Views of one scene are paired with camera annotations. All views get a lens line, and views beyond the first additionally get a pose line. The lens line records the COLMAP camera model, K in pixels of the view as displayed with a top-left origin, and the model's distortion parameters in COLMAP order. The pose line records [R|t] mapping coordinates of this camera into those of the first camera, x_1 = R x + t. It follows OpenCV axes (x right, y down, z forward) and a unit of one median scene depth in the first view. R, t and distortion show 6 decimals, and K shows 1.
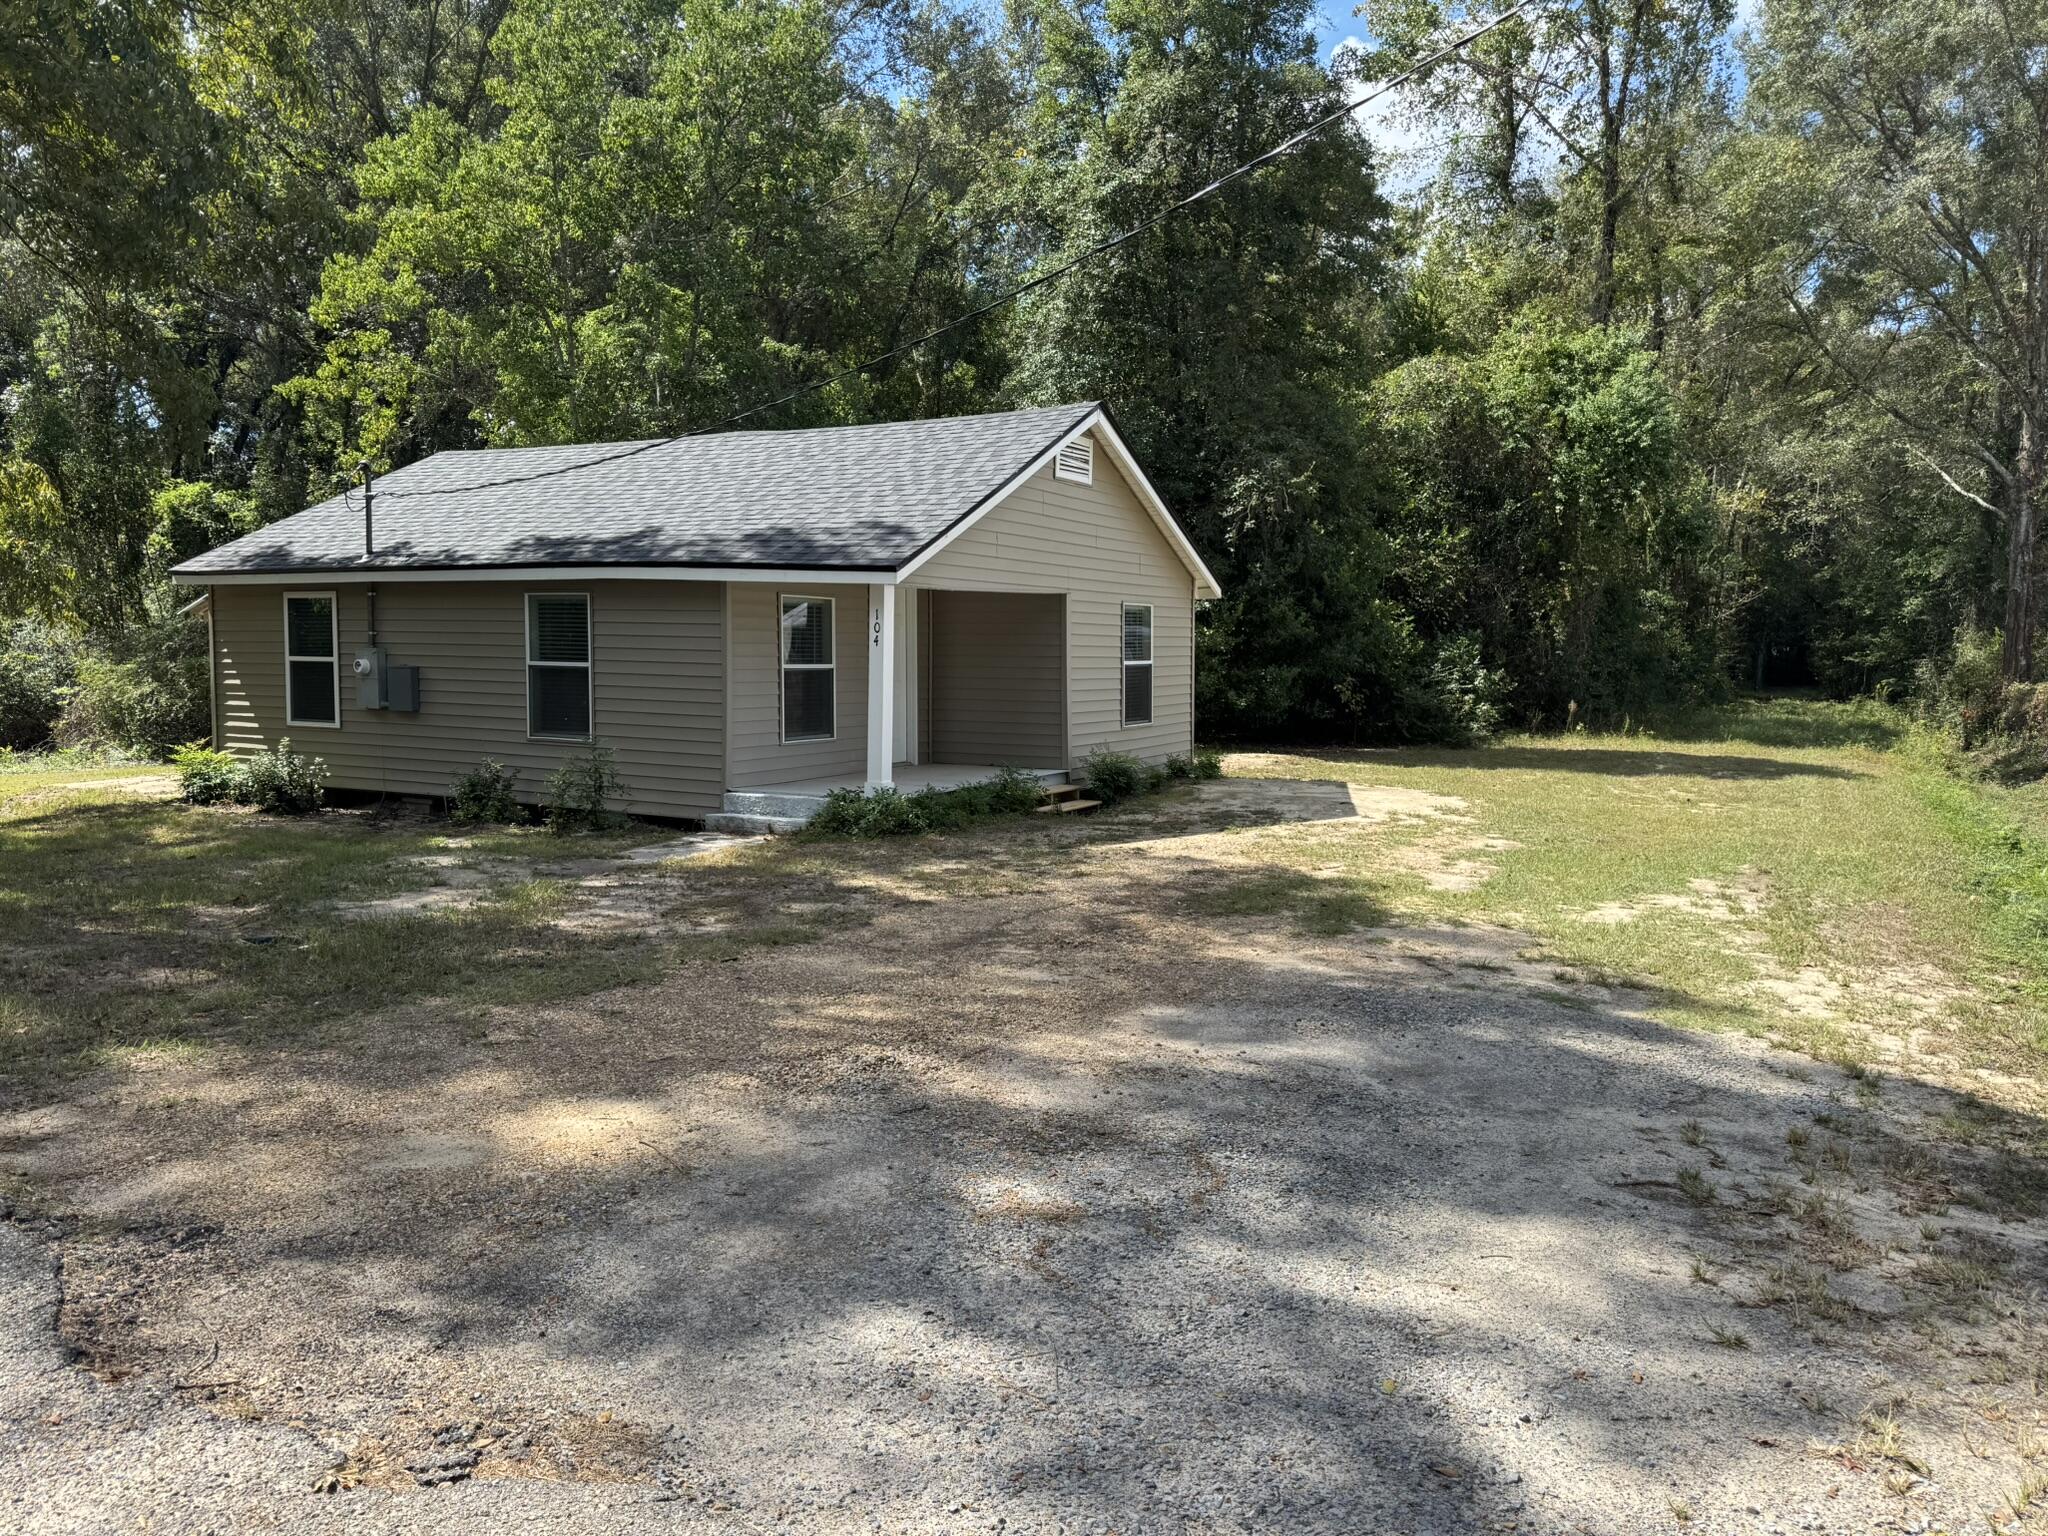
lens RADIAL K [[1470.7, 0, 1024.0], [0, 1470.7, 768.0], [0, 0, 1]] dist [-0.000134, -0.000656]
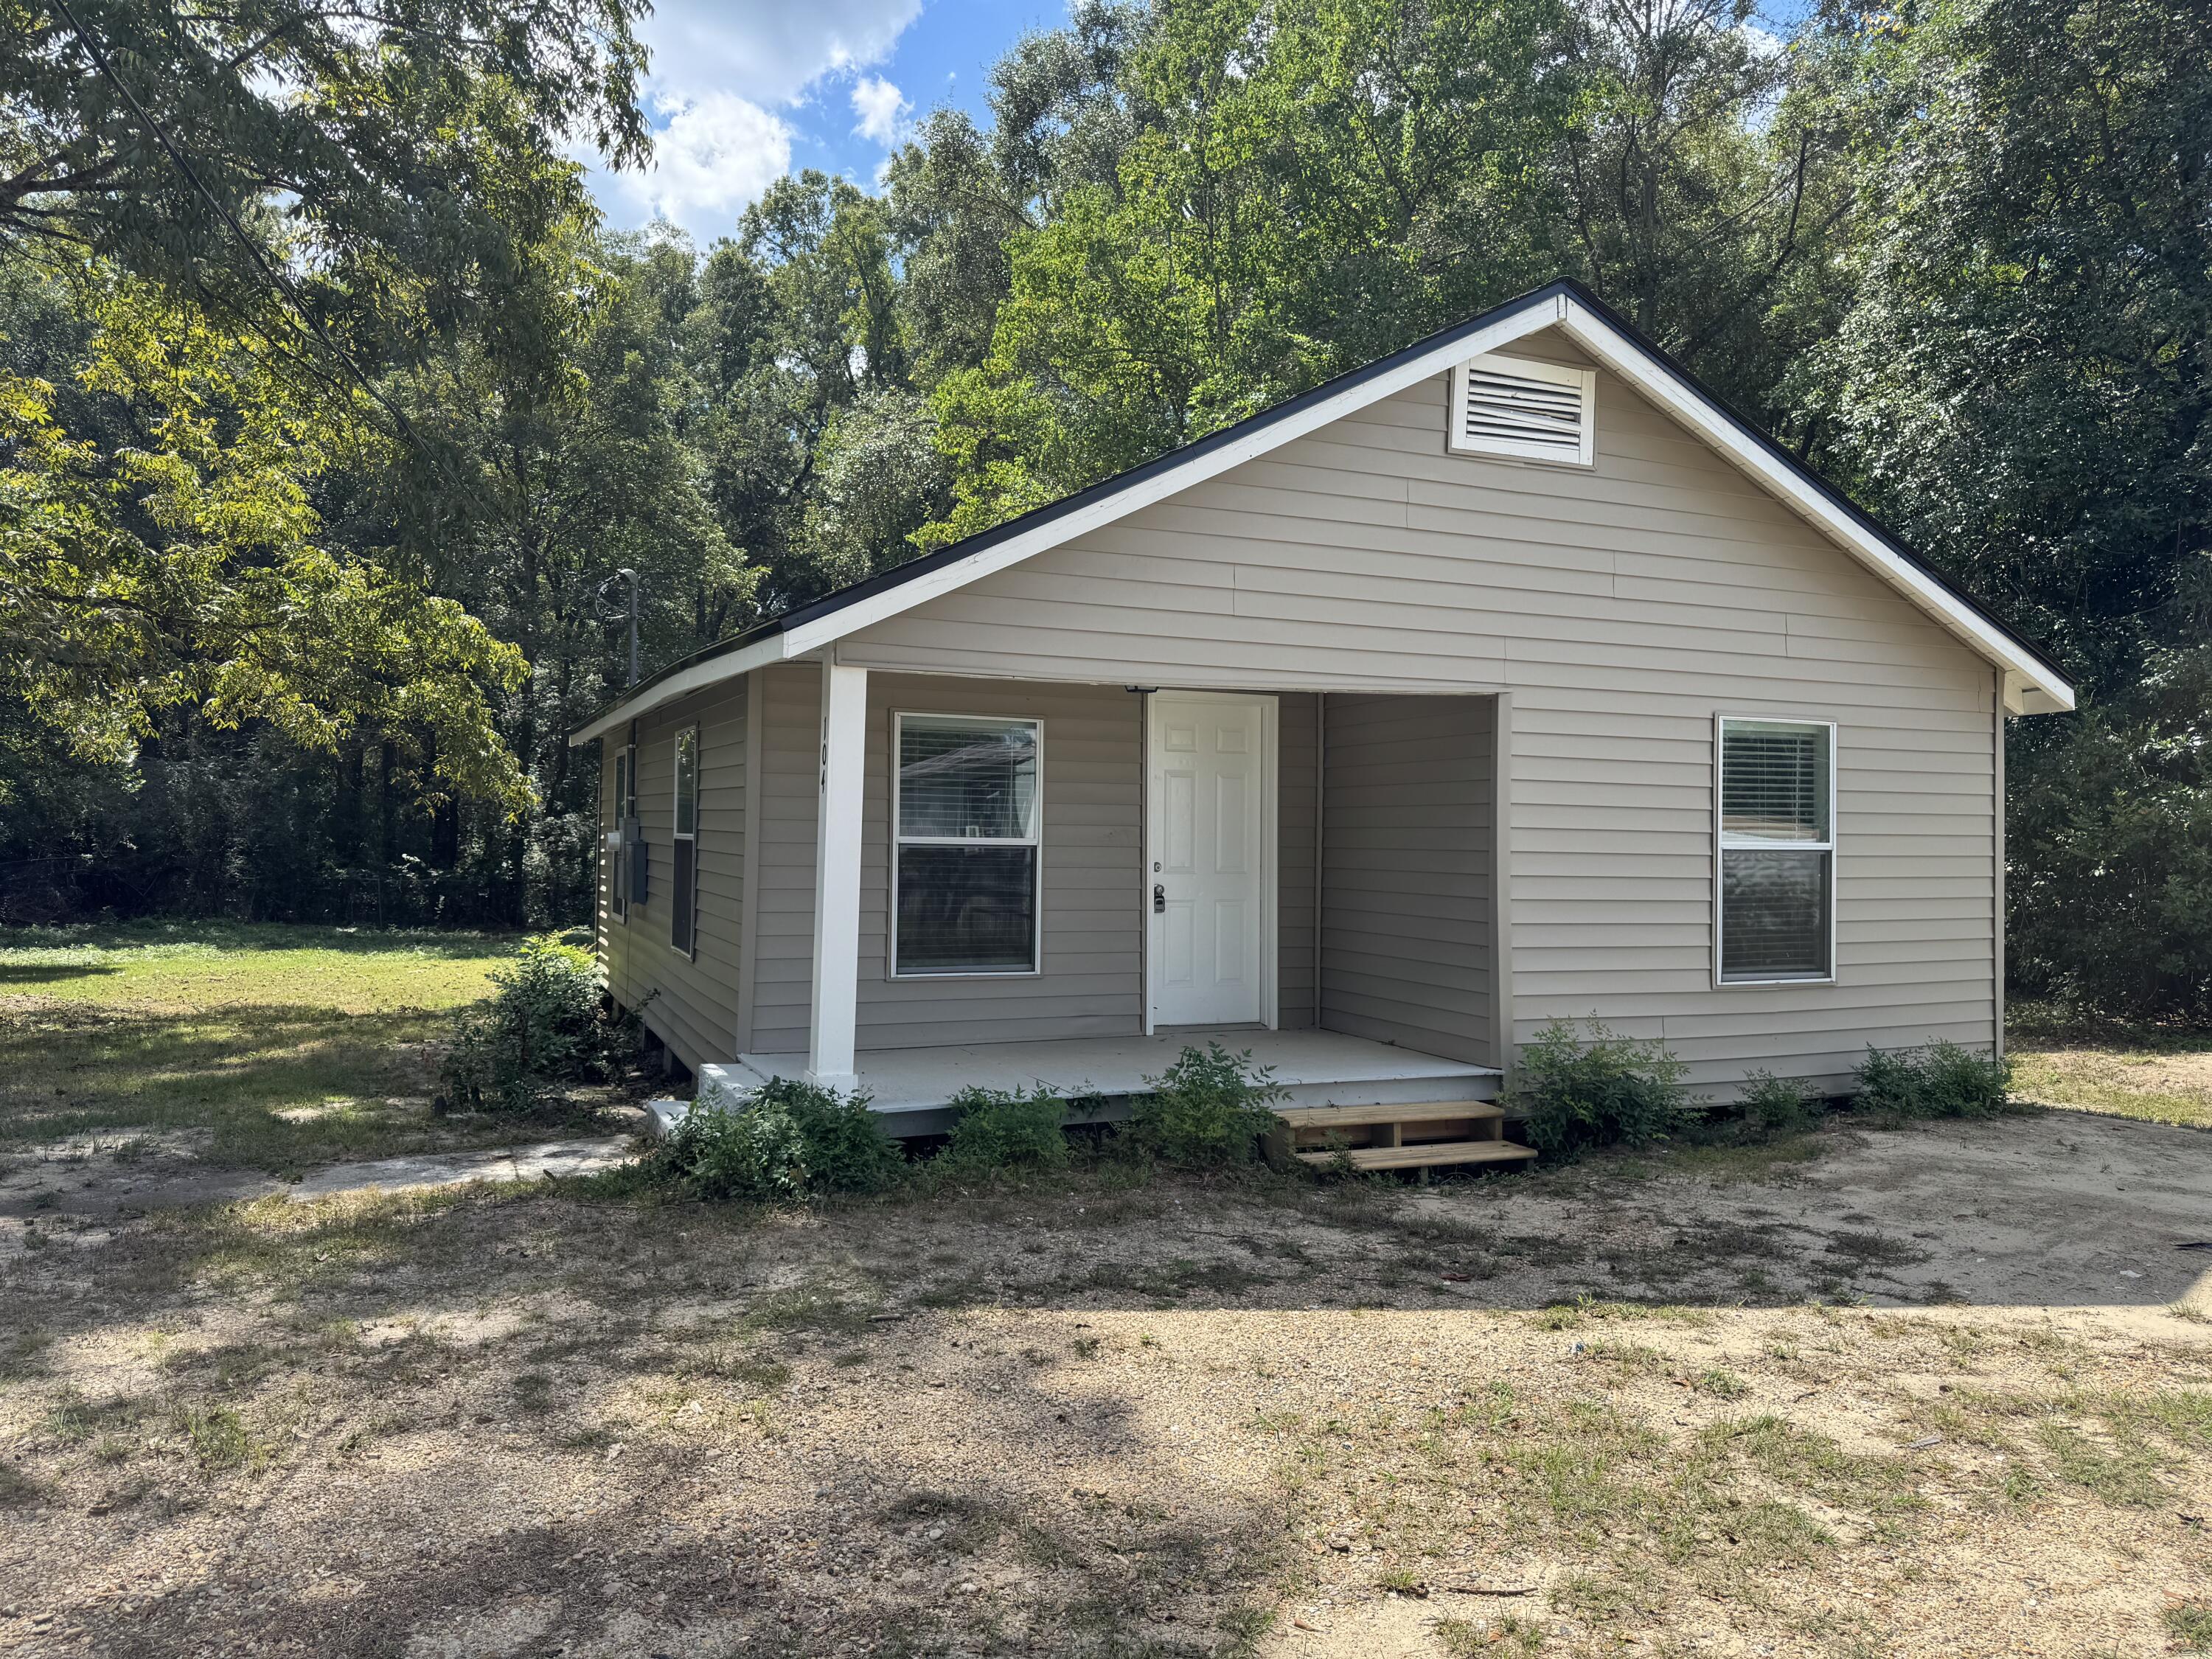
lens RADIAL K [[1588.5, 0, 1106.0], [0, 1588.5, 829.5], [0, 0, 1]] dist [-0.000134, -0.000656]
pose [[0.787612, -0.004114, -0.616158, 0.233146], [-0.057380, 0.995143, -0.079991, -0.026357], [0.613494, 0.098358, 0.783550, 0.508455]]
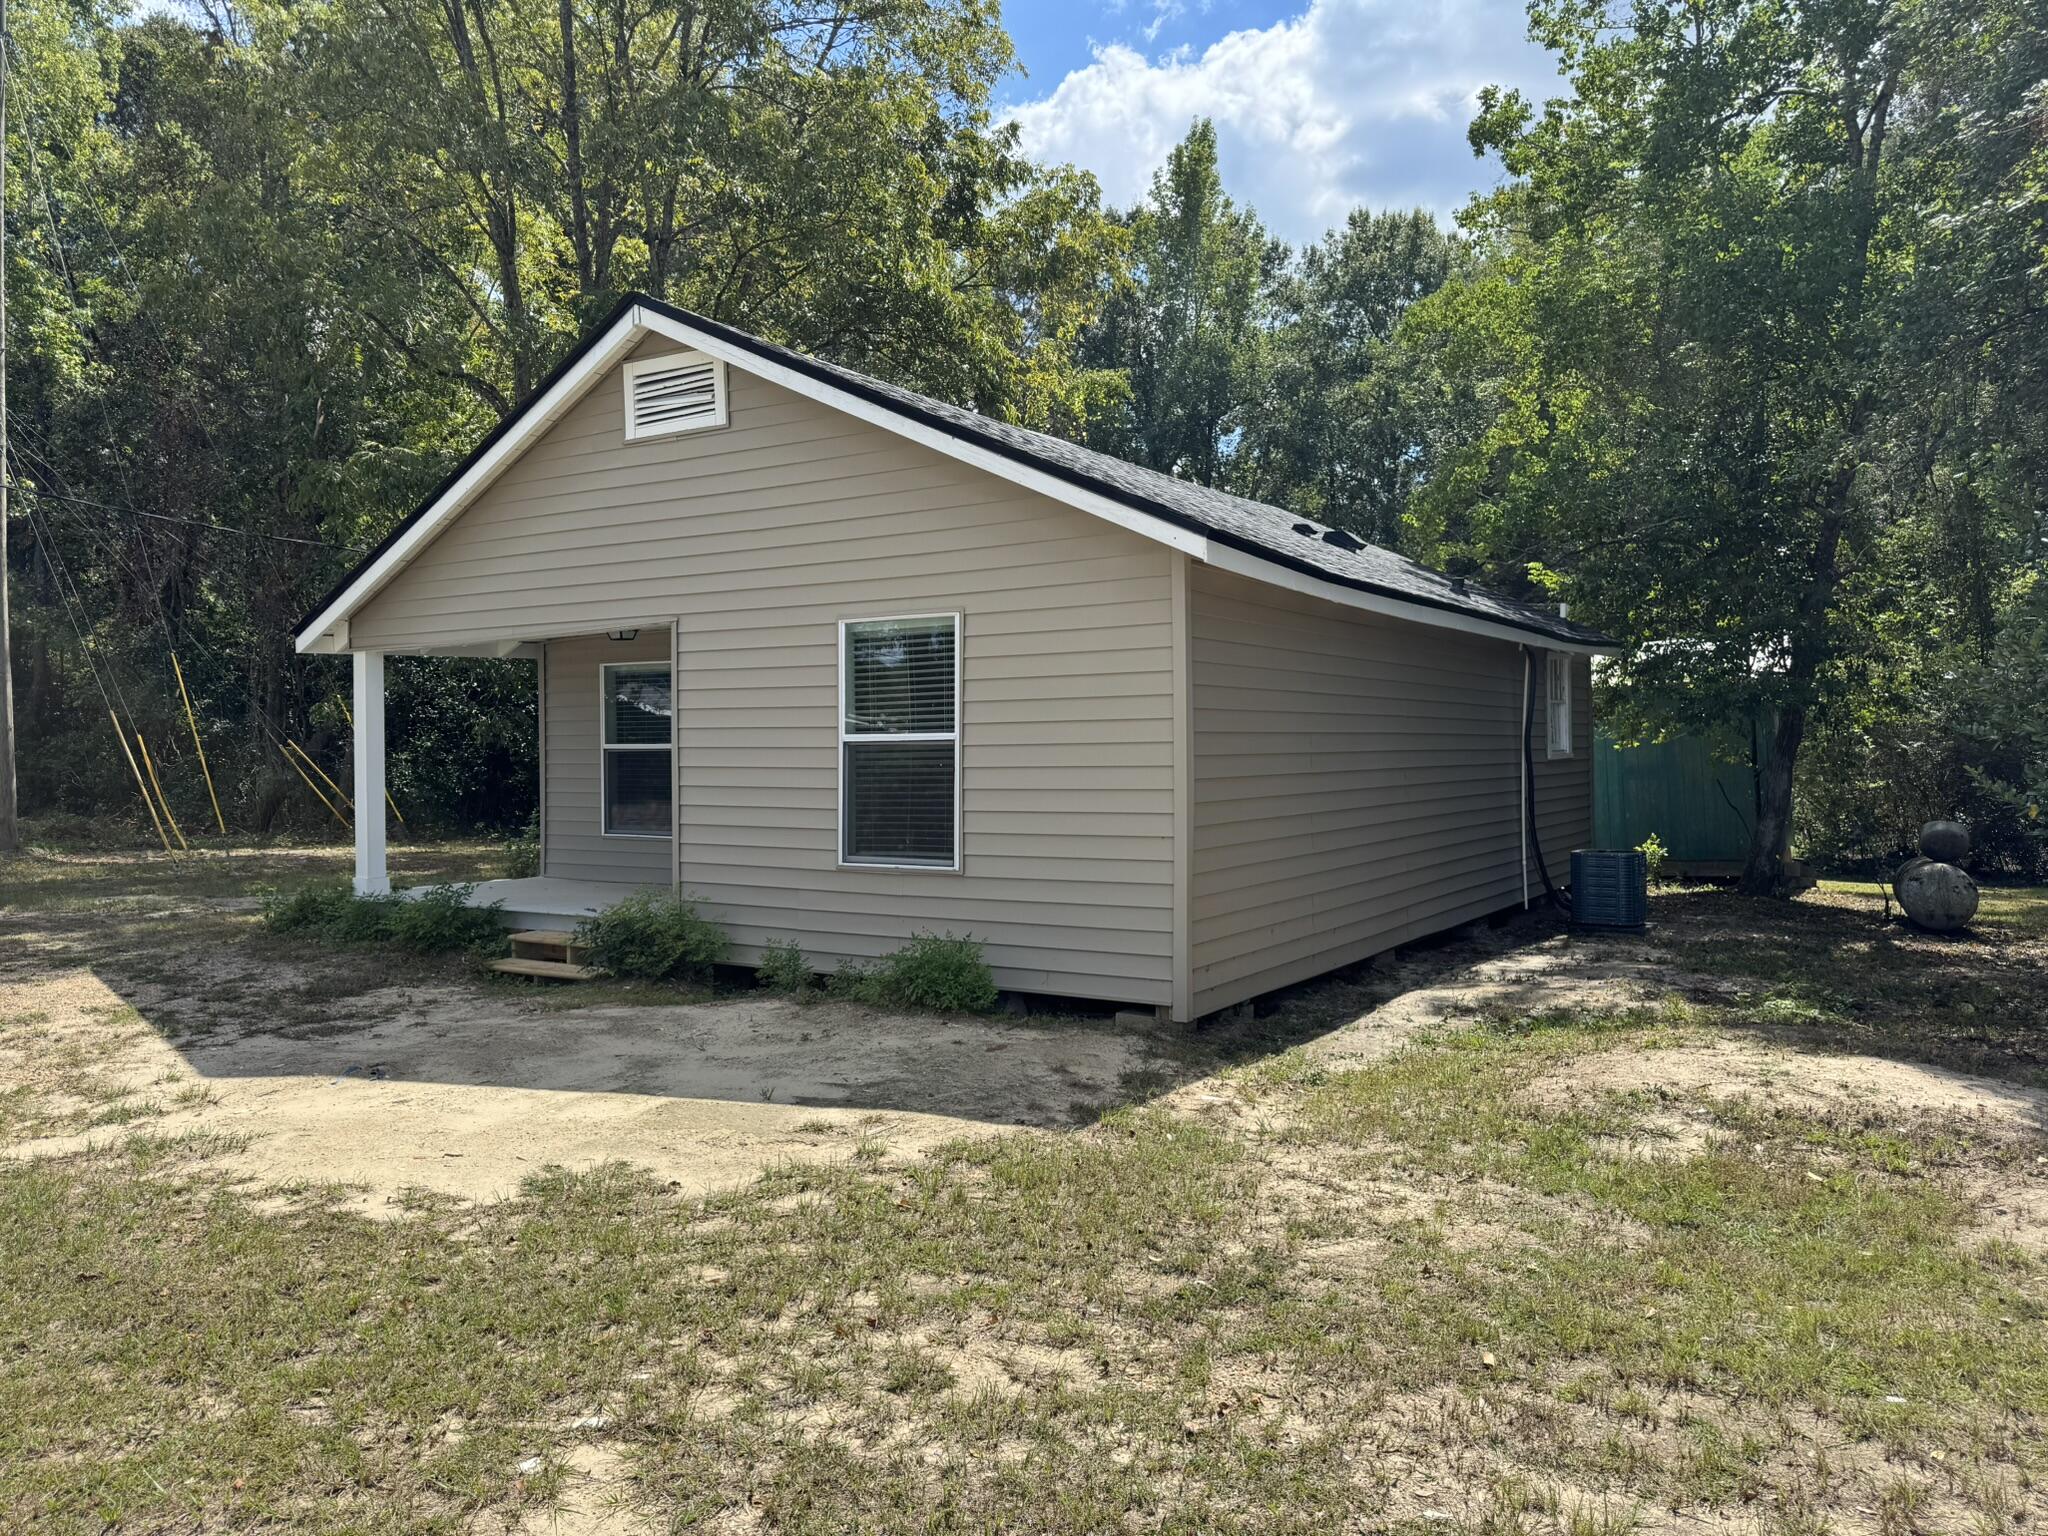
lens RADIAL K [[1470.7, 0, 1024.0], [0, 1470.7, 768.0], [0, 0, 1]] dist [-0.000134, -0.000656]
pose [[-0.040195, 0.017770, -0.999034, 0.598521], [-0.069320, 0.997383, 0.020529, -0.079401], [0.996784, 0.070078, -0.038858, 1.128749]]
